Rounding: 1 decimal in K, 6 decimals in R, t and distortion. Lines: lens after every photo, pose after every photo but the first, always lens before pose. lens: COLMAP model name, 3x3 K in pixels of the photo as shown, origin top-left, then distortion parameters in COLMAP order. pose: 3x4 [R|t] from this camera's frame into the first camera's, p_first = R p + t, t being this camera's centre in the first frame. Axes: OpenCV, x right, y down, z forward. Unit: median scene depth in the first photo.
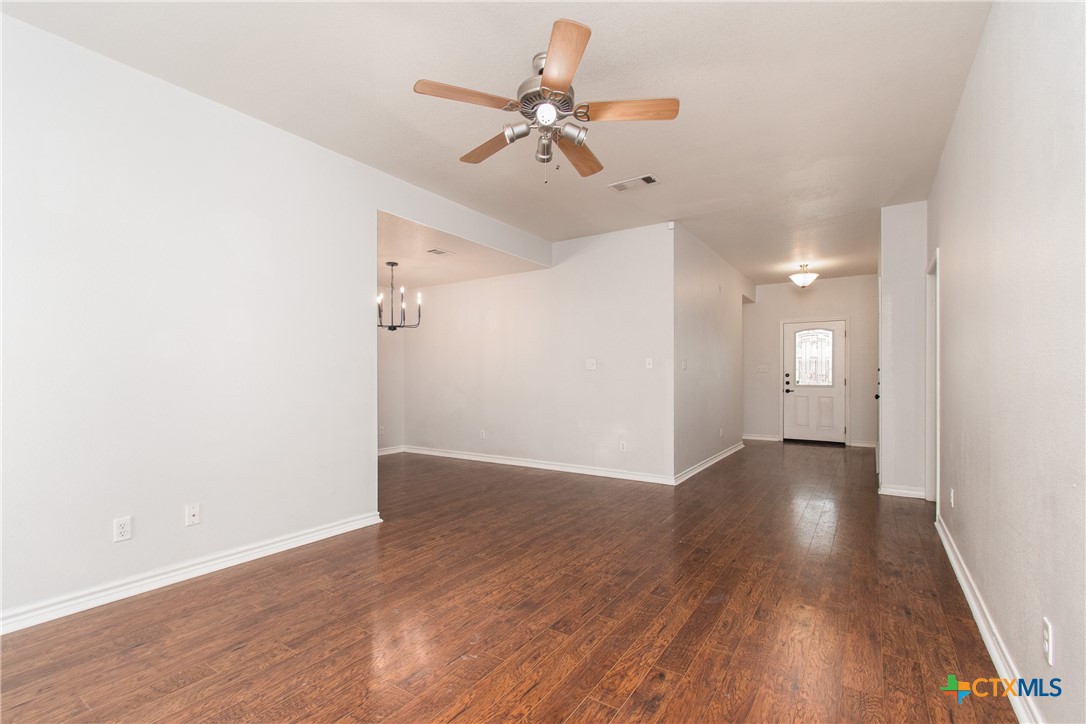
lens RADIAL K [[487.0, 0, 544.4], [0, 487.0, 373.1], [0, 0, 1]] dist [0.000259, -0.000489]
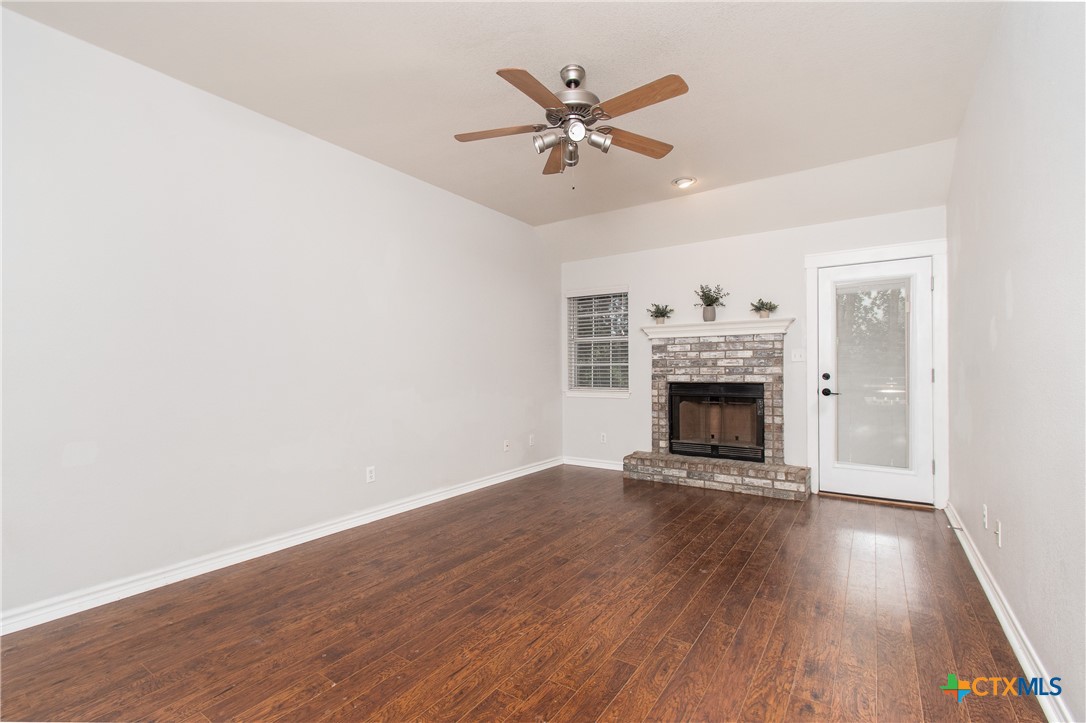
lens RADIAL K [[486.2, 0, 543.9], [0, 486.2, 367.0], [0, 0, 1]] dist [0.001072, 0.000147]
pose [[-0.999935, 0.006993, 0.009048, 0.057551], [0.006876, 0.999894, -0.012853, 0.012564], [-0.009137, -0.012790, -0.999876, 2.009832]]
